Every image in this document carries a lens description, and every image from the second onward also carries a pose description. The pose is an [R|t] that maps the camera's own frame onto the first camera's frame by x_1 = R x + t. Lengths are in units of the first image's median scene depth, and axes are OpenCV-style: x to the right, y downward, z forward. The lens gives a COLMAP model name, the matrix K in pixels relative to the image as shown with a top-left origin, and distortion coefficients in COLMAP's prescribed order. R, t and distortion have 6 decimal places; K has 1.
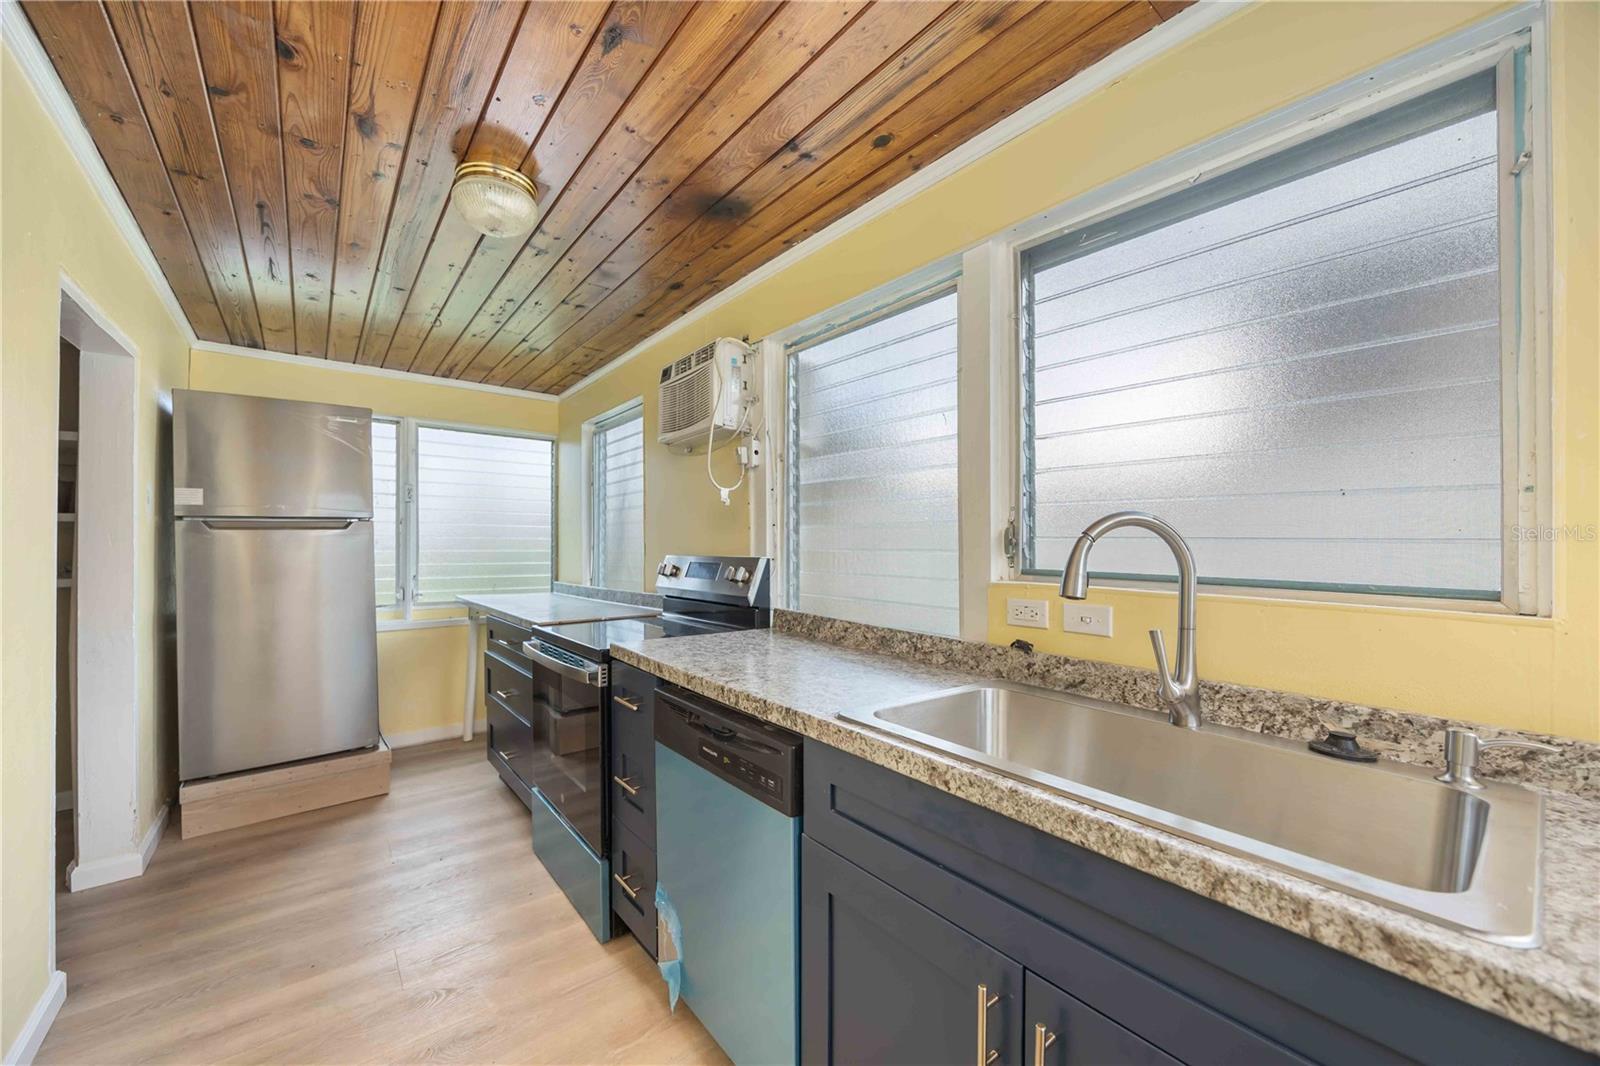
lens RADIAL K [[607.2, 0, 800.0], [0, 607.2, 533.0], [0, 0, 1]] dist [0.000236, 0.000015]
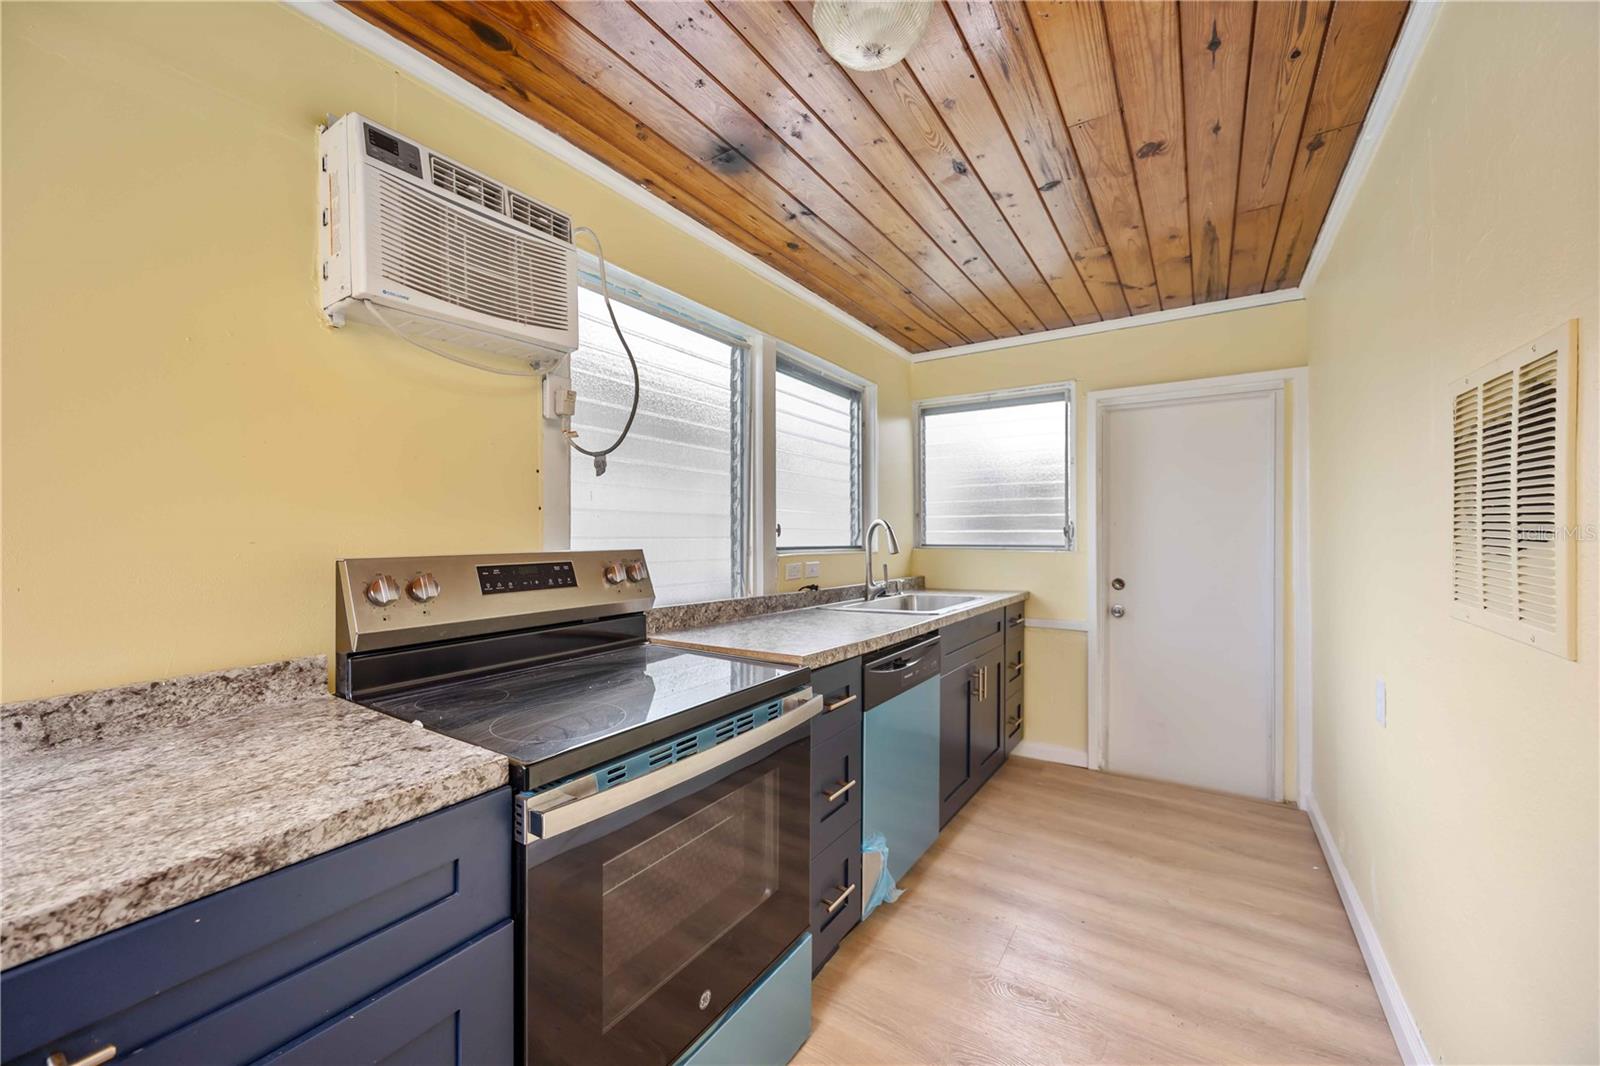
lens RADIAL K [[624.2, 0, 800.0], [0, 624.2, 533.0], [0, 0, 1]] dist [-0.000313, 0.000045]
pose [[-0.312462, -0.013118, 0.949840, -1.183988], [-0.029088, 0.999568, 0.004236, 0.008962], [-0.949485, -0.026305, -0.312709, 1.349805]]
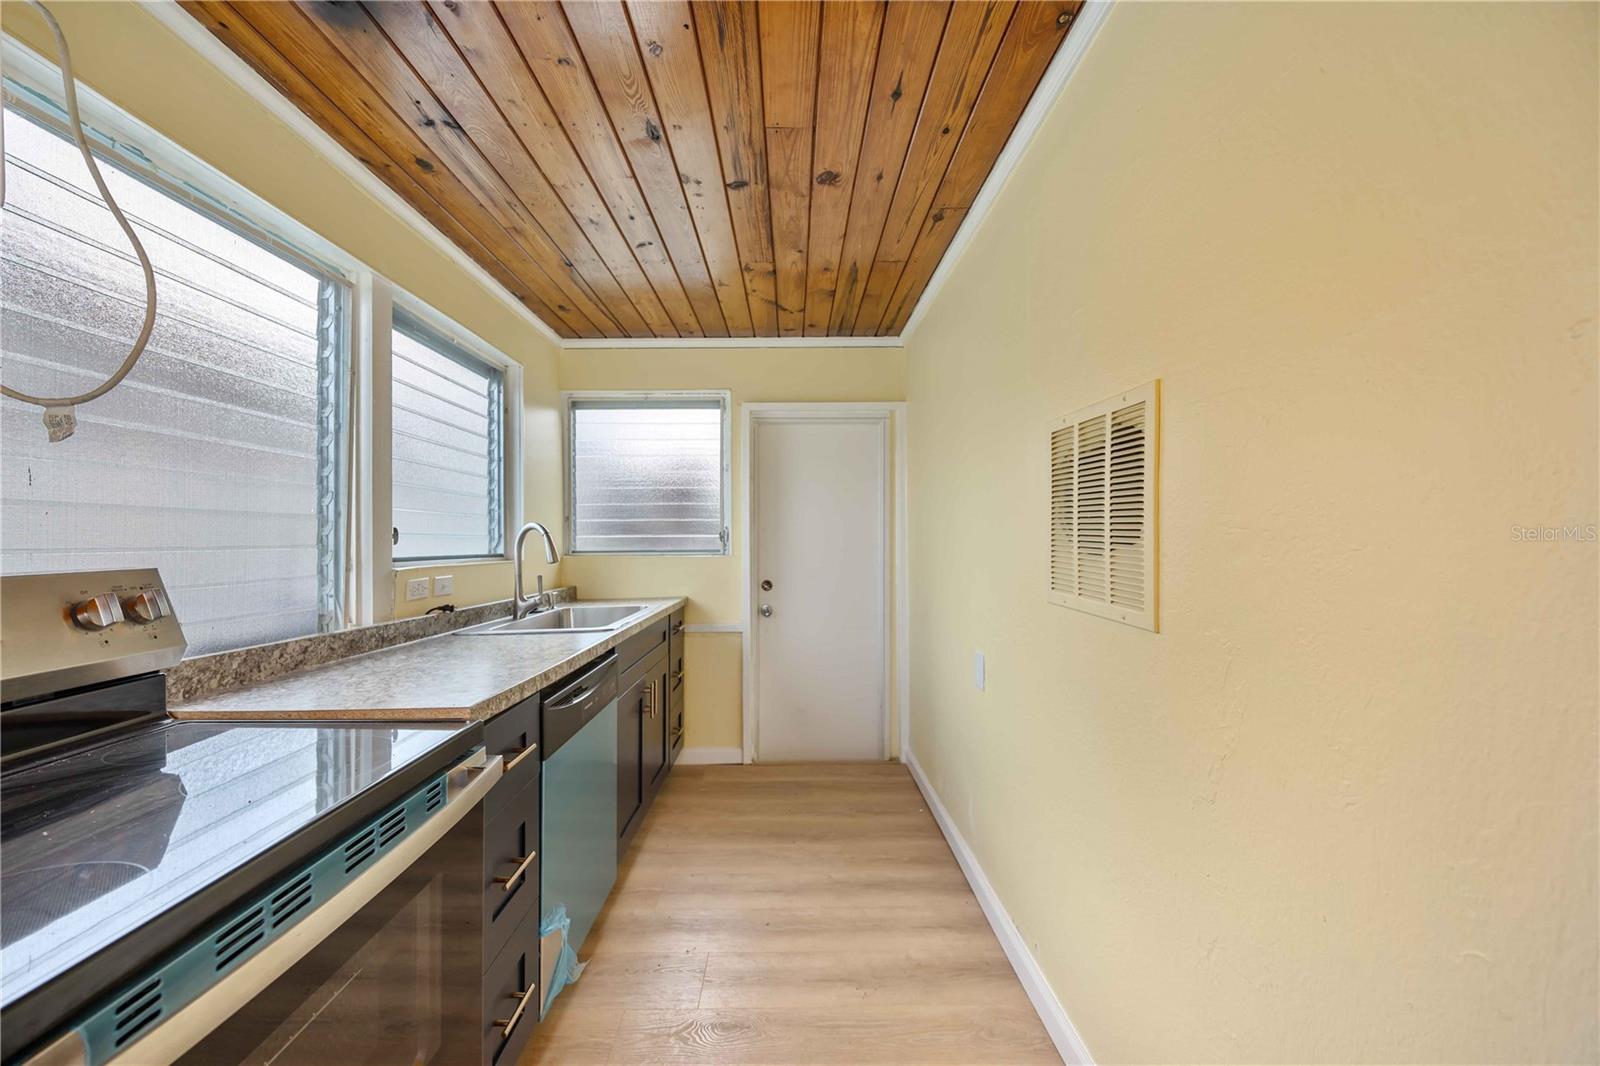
lens RADIAL K [[624.2, 0, 800.0], [0, 624.2, 533.0], [0, 0, 1]] dist [-0.000313, 0.000045]
pose [[-0.787814, -0.006455, 0.615880, -1.017581], [-0.022572, 0.999576, -0.018396, 0.009008], [-0.615500, -0.028395, -0.787625, 1.372507]]
